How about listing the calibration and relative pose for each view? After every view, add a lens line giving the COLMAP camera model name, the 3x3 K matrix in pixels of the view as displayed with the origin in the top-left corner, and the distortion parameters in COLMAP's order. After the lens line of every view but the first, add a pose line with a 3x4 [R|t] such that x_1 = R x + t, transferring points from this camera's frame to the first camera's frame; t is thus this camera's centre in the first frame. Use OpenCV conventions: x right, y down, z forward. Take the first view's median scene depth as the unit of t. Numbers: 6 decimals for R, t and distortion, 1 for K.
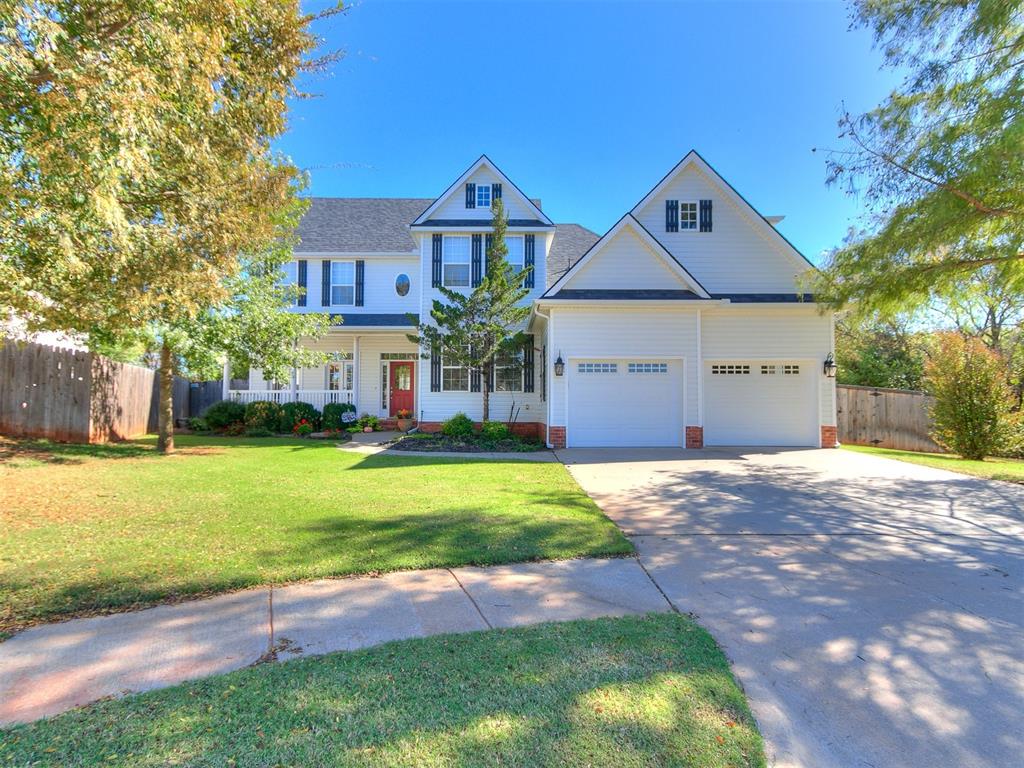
lens RADIAL K [[528.1, 0, 481.6], [0, 528.1, 380.1], [0, 0, 1]] dist [-0.002047, 0.000004]
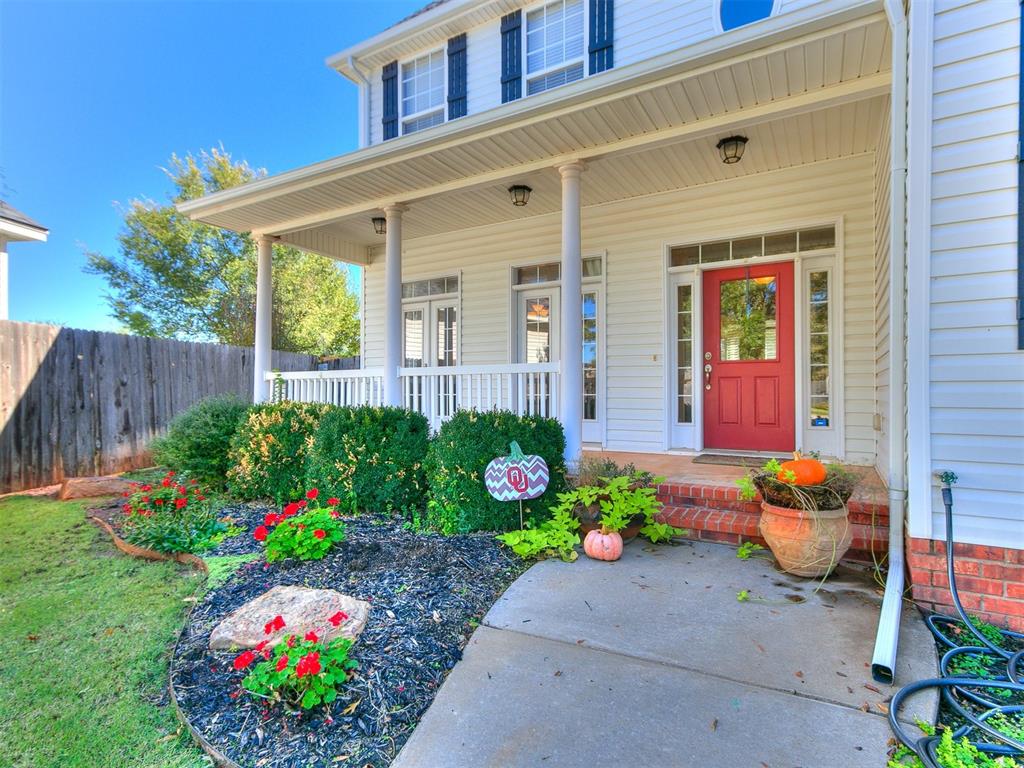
lens RADIAL K [[536.7, 0, 490.5], [0, 536.7, 383.4], [0, 0, 1]] dist [0.022532, 0.000123]
pose [[0.863364, -0.013064, -0.504412, -0.148924], [0.027234, 0.999414, 0.020730, 0.025655], [0.503846, -0.031635, 0.863214, 0.816311]]
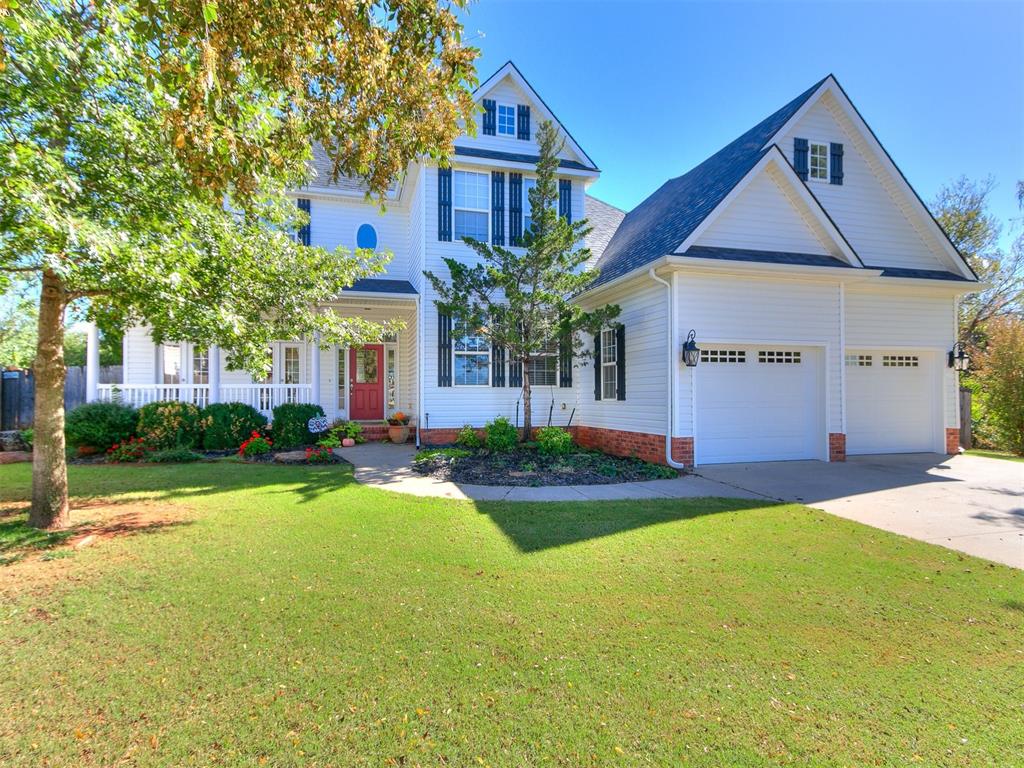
lens RADIAL K [[536.7, 0, 490.5], [0, 536.7, 383.4], [0, 0, 1]] dist [0.022532, 0.000123]
pose [[0.959795, -0.000756, 0.280701, -0.238602], [-0.006894, 0.999631, 0.026264, -0.002207], [-0.280617, -0.027143, 0.959436, 0.288146]]
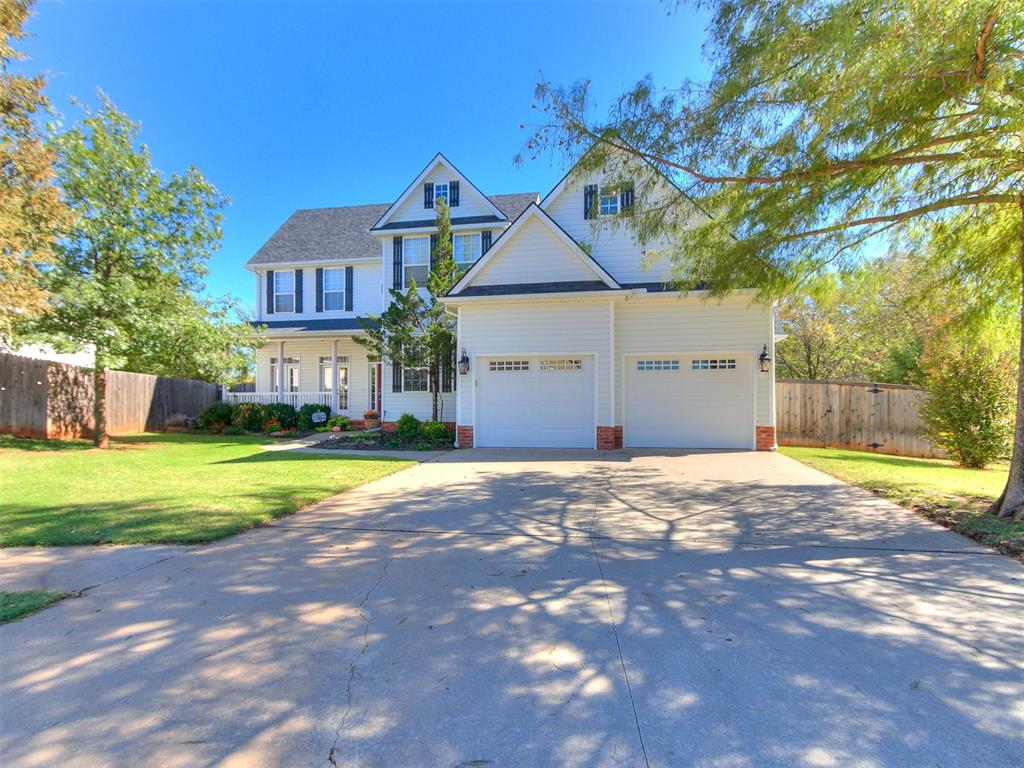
lens RADIAL K [[531.2, 0, 489.2], [0, 531.2, 402.8], [0, 0, 1]] dist [-0.002765, 0.000179]
pose [[0.982021, -0.005100, -0.188704, 0.288850], [0.012232, 0.999253, 0.036652, 0.006634], [0.188377, -0.038301, 0.981350, 0.023721]]
